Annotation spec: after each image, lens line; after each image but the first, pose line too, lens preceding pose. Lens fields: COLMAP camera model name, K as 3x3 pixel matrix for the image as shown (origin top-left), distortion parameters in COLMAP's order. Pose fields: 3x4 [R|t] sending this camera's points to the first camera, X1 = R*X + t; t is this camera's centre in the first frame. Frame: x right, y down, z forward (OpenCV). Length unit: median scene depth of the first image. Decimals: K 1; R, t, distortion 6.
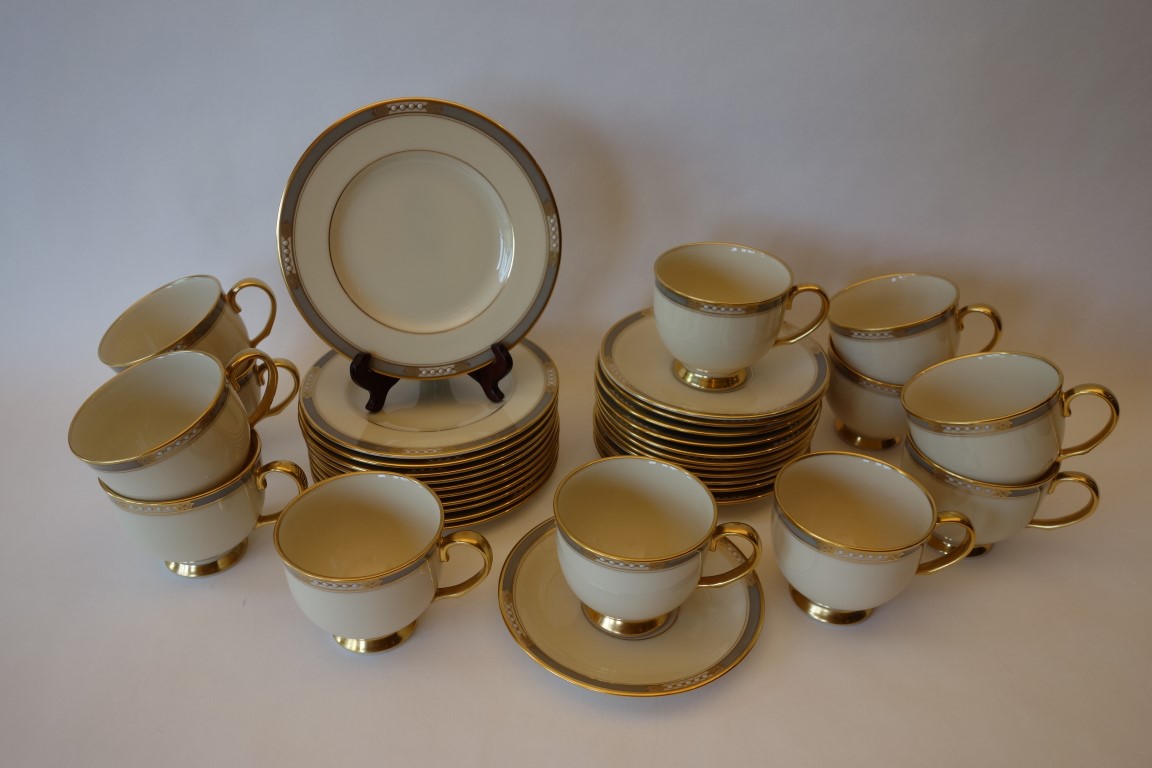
lens RADIAL K [[873.2, 0, 572.7], [0, 873.2, 382.8], [0, 0, 1]] dist [0.024806, -0.015986]
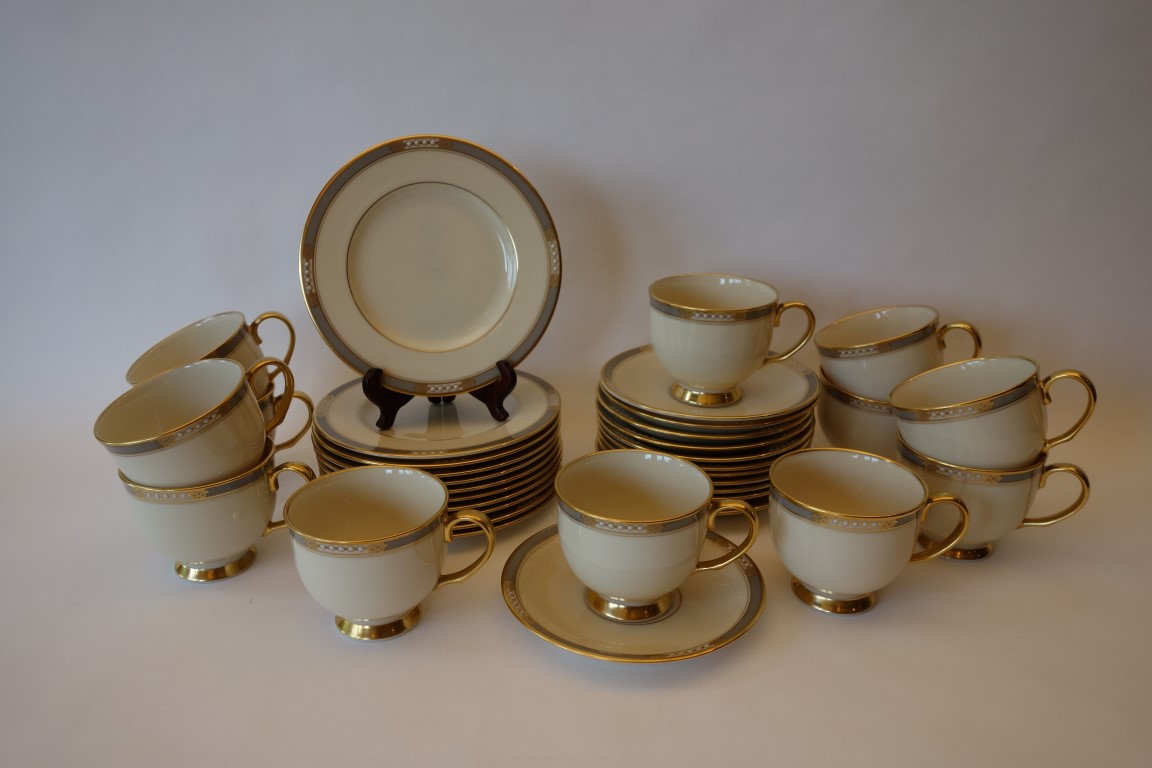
lens RADIAL K [[873.2, 0, 573.8], [0, 873.2, 392.4], [0, 0, 1]] dist [0.024806, -0.015986]
pose [[0.999819, -0.014506, -0.012291, 0.013496], [0.012014, 0.983048, -0.182953, 0.197376], [0.014736, 0.182772, 0.983045, -0.031479]]
